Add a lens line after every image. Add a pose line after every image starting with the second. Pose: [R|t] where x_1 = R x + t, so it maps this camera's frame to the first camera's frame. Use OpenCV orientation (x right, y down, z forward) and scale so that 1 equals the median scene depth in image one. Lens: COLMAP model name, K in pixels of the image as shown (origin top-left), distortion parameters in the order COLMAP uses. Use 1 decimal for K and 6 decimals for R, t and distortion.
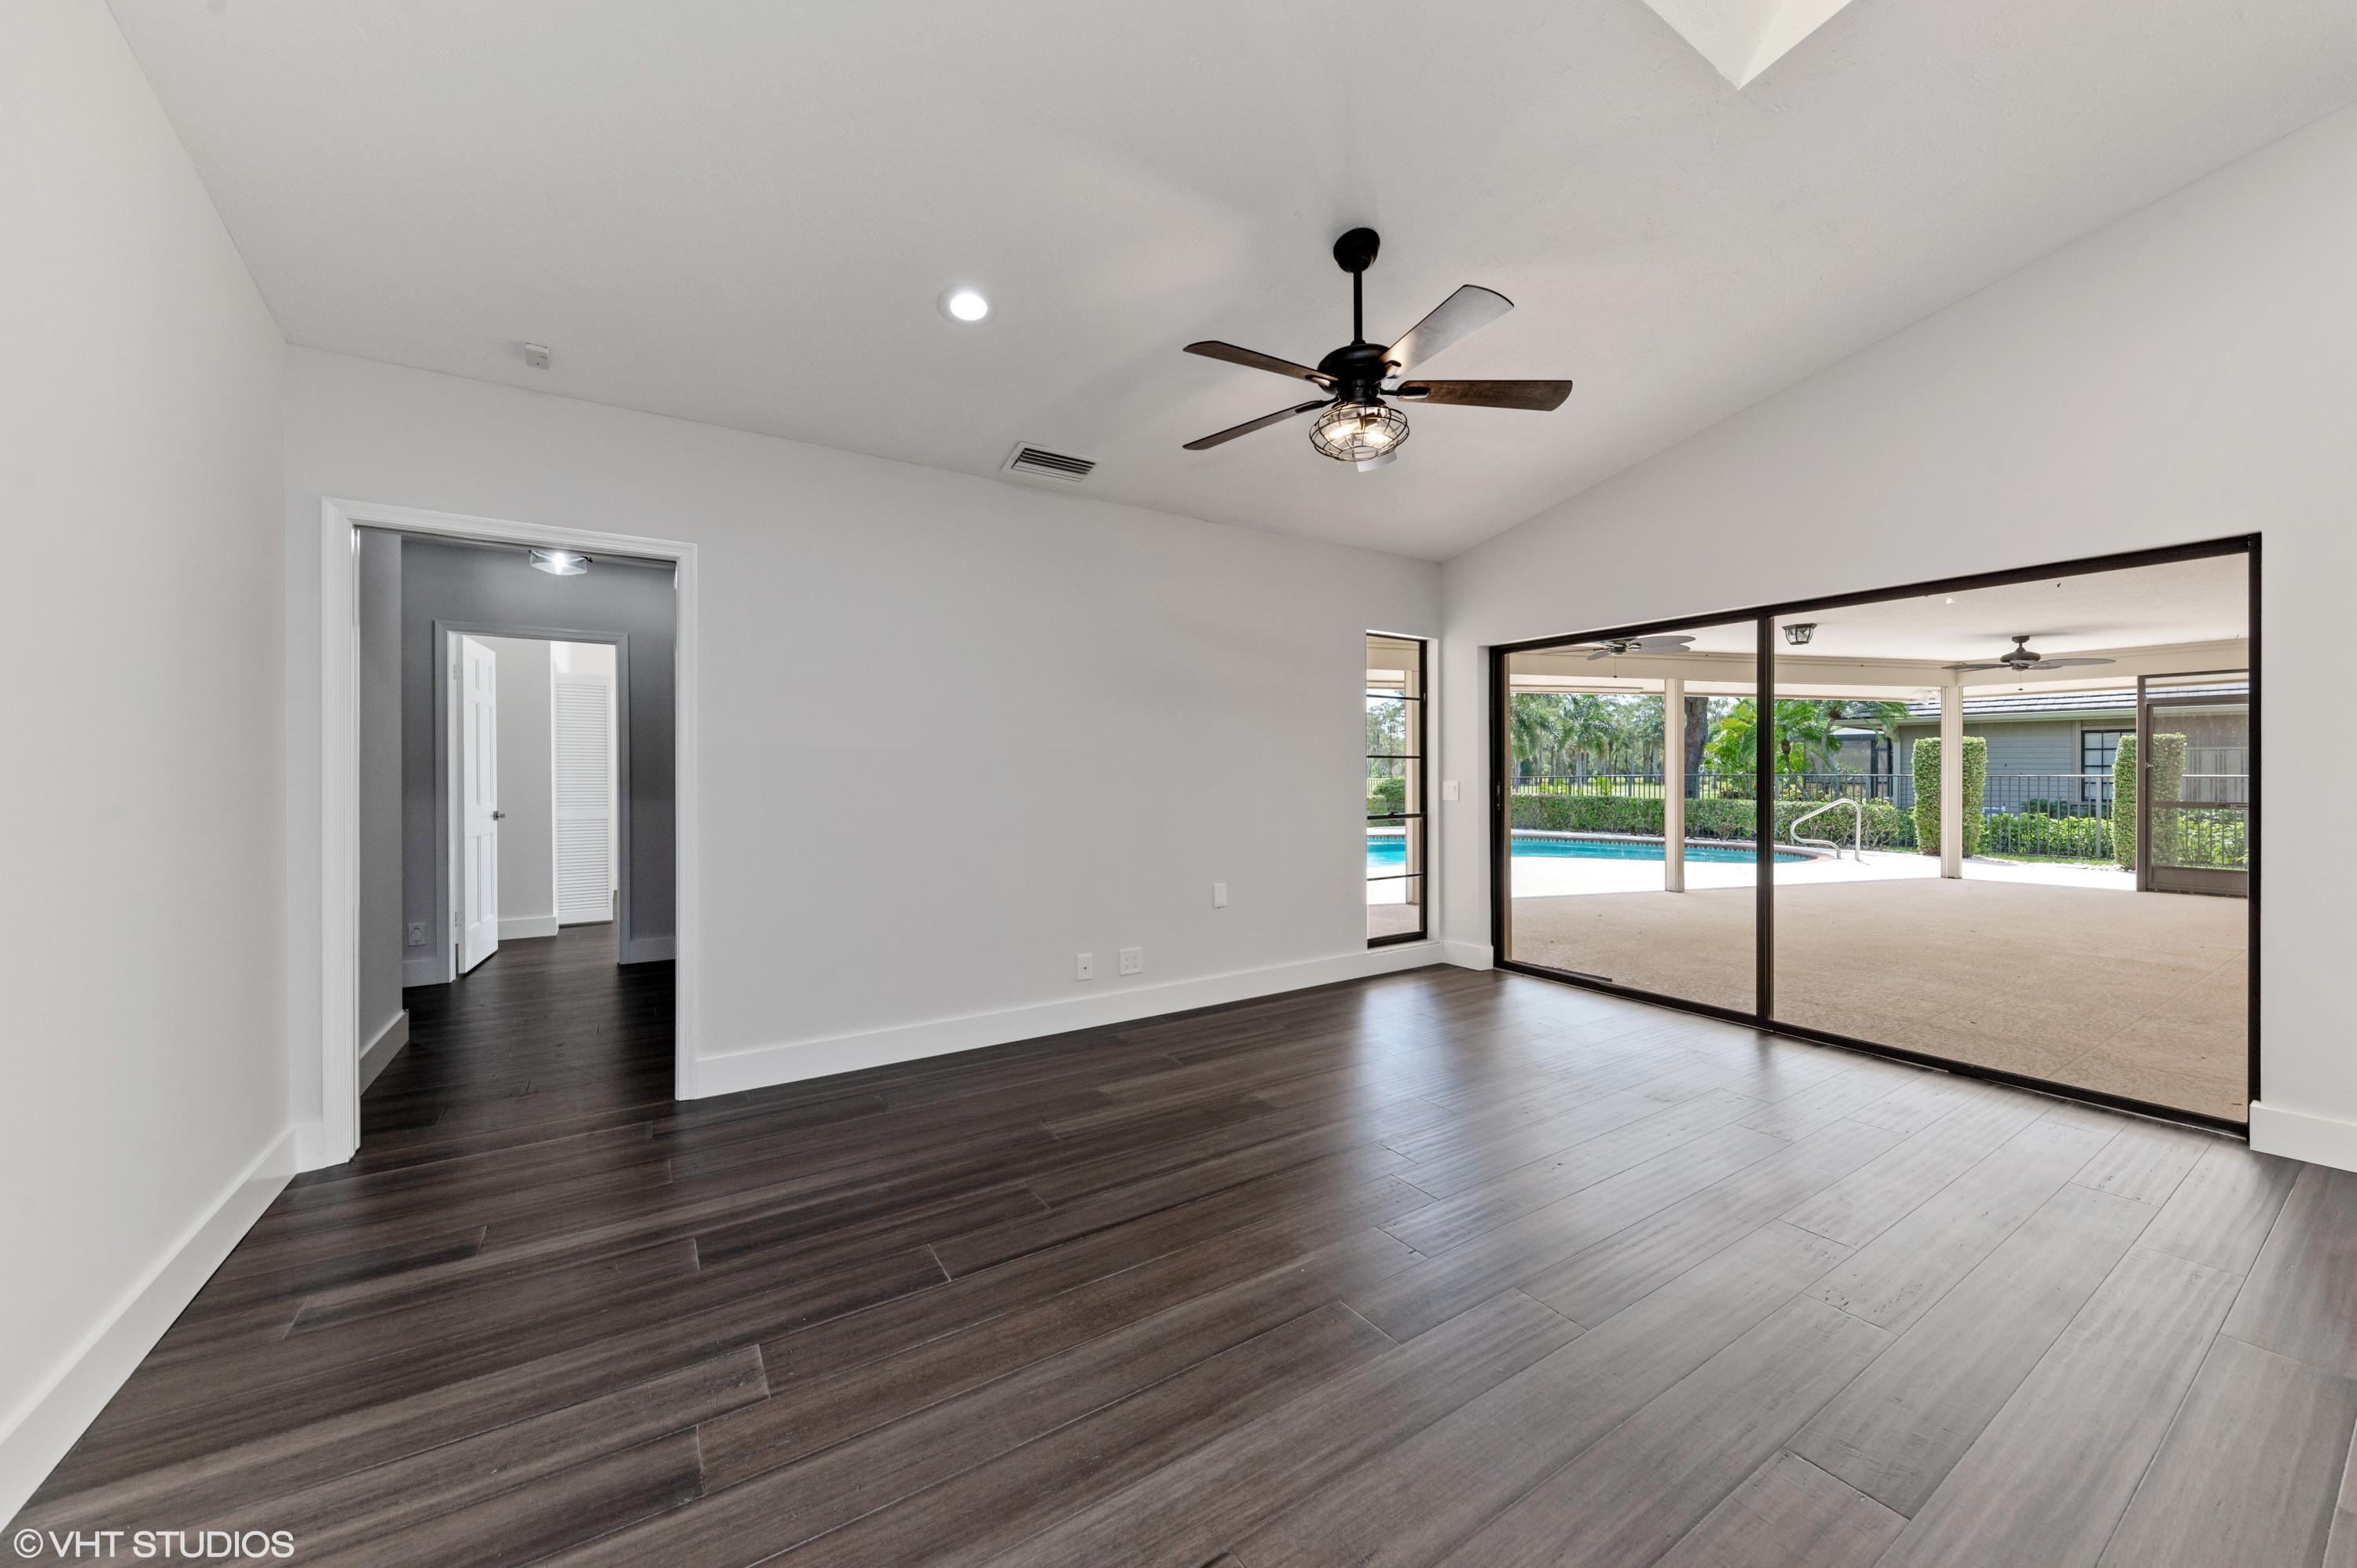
lens RADIAL K [[863.3, 0, 1176.9], [0, 863.3, 779.6], [0, 0, 1]] dist [0.000430, -0.000424]
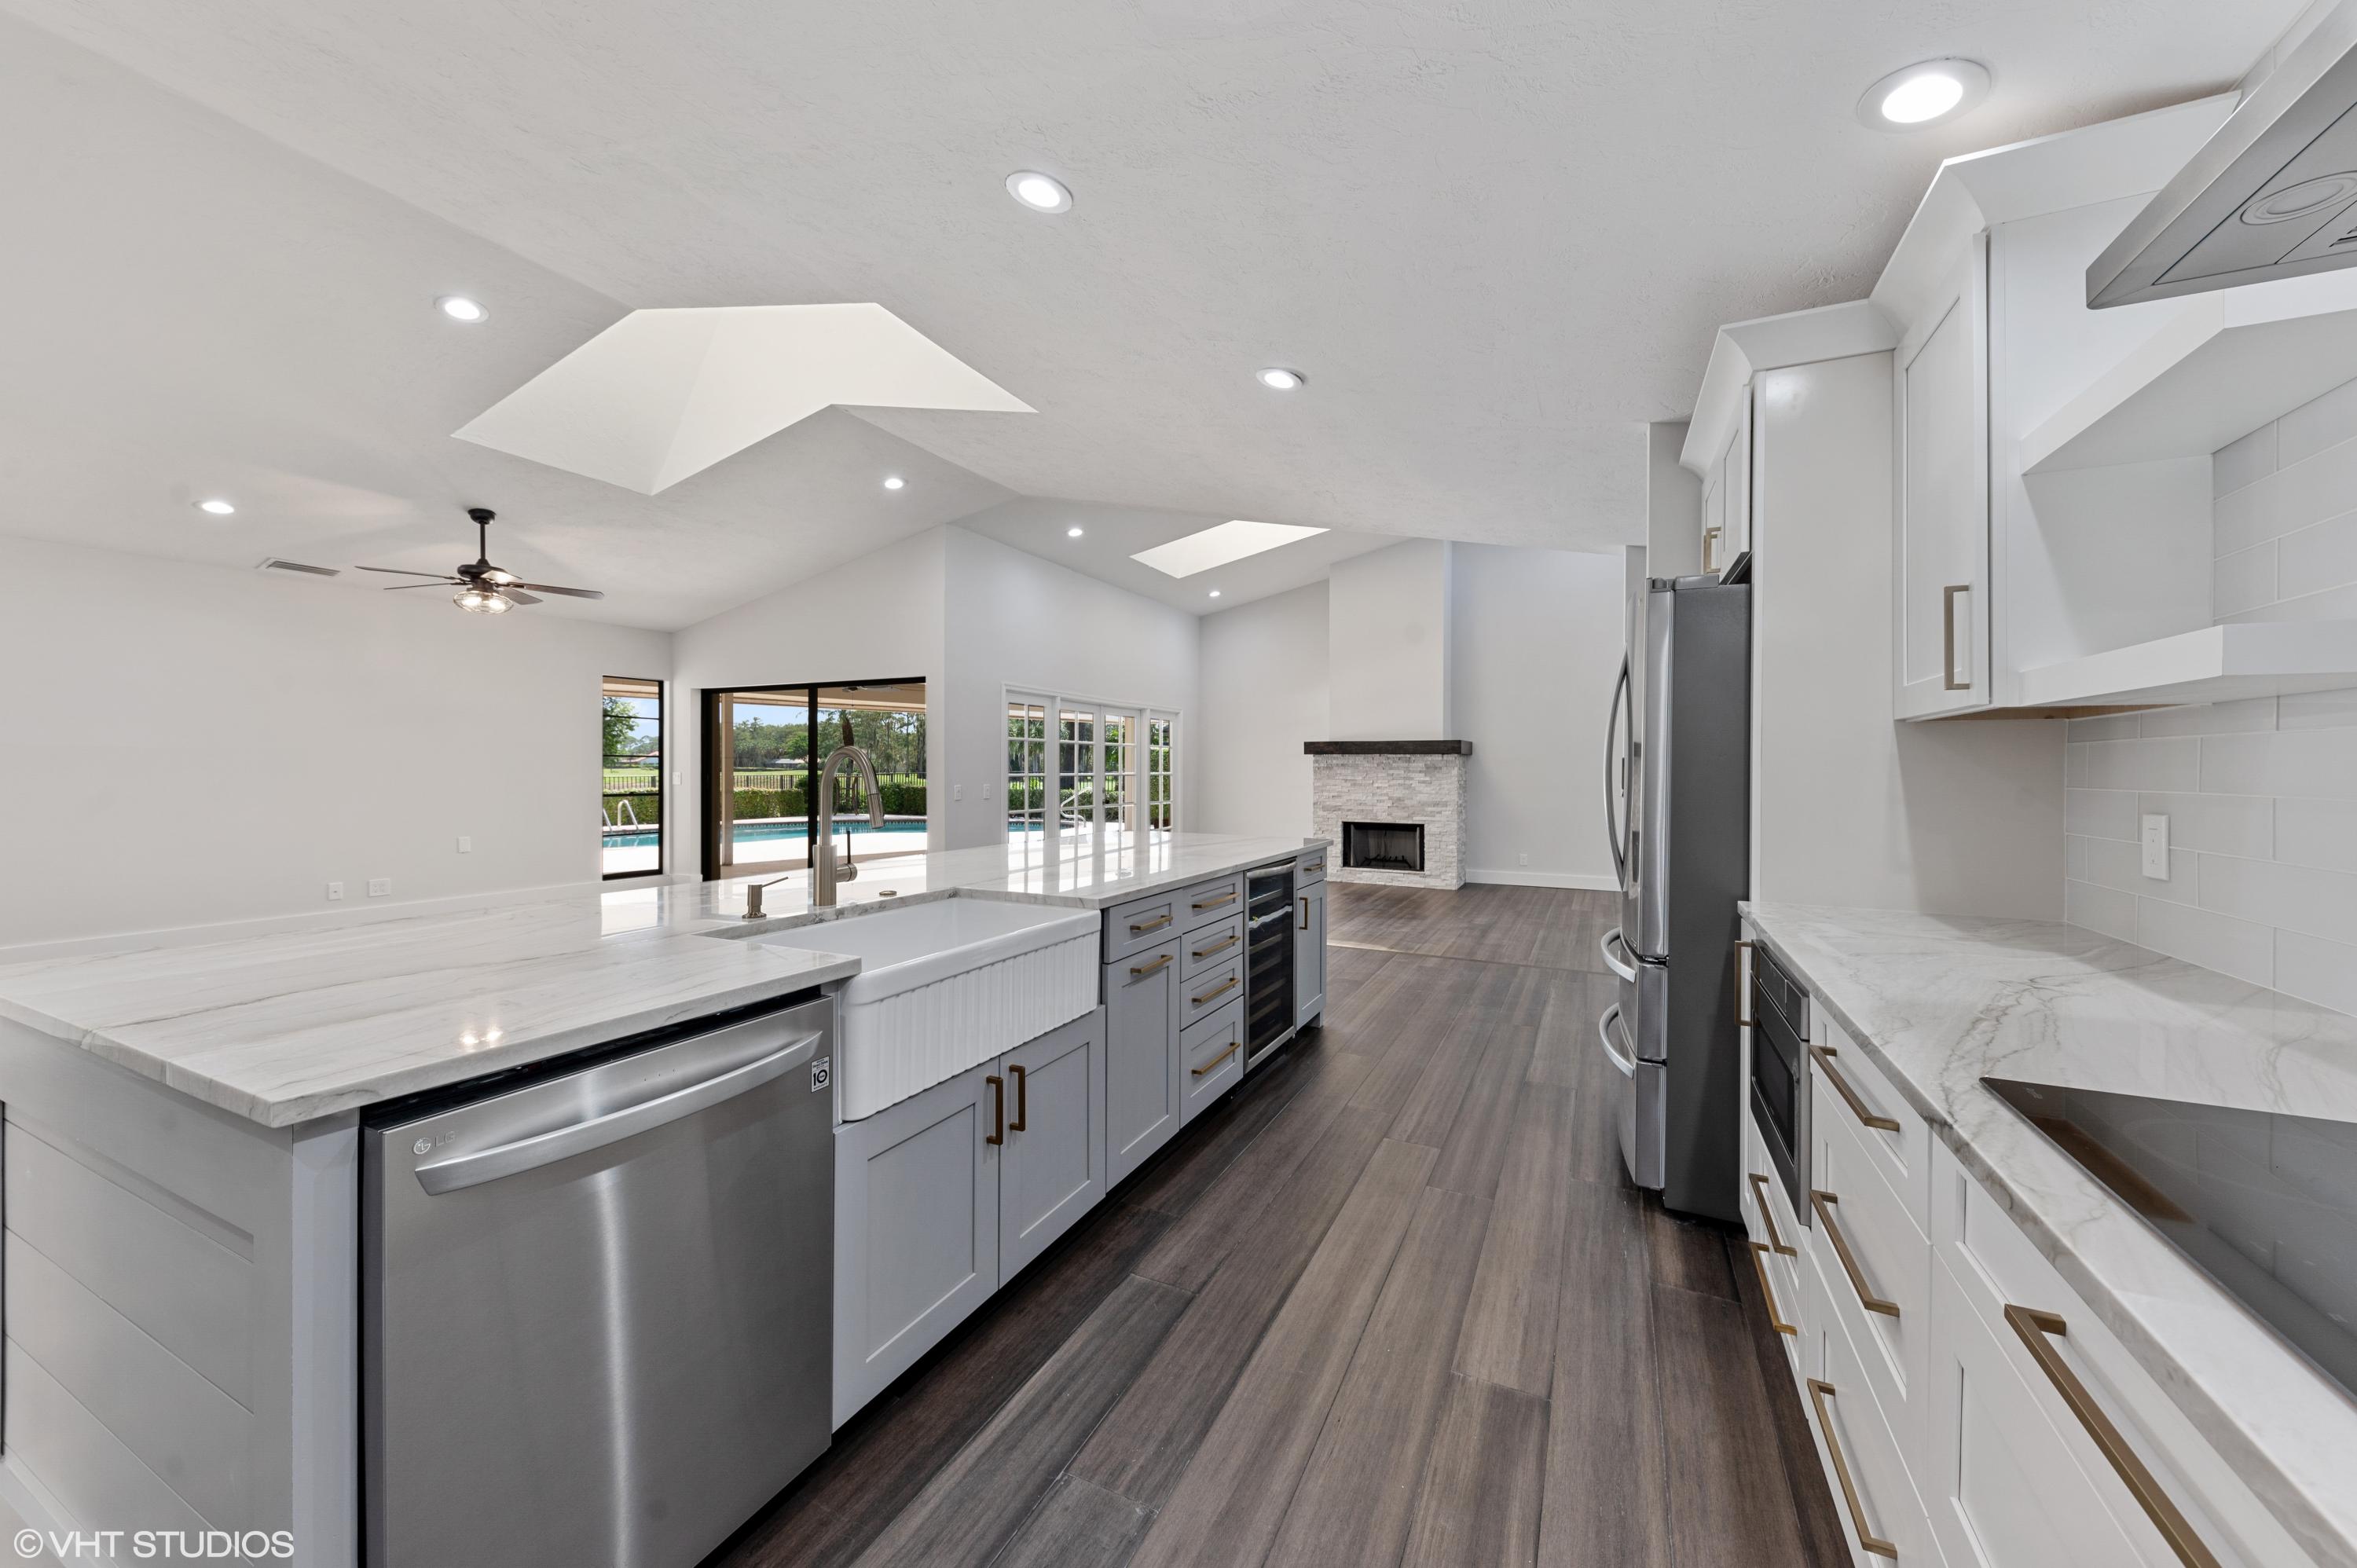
lens RADIAL K [[863.3, 0, 1176.9], [0, 863.3, 779.6], [0, 0, 1]] dist [0.000430, -0.000424]
pose [[0.858348, 0.003462, 0.513057, 0.292495], [-0.008522, 0.999935, 0.007509, -0.005206], [-0.512998, -0.010818, 0.858322, -0.821094]]
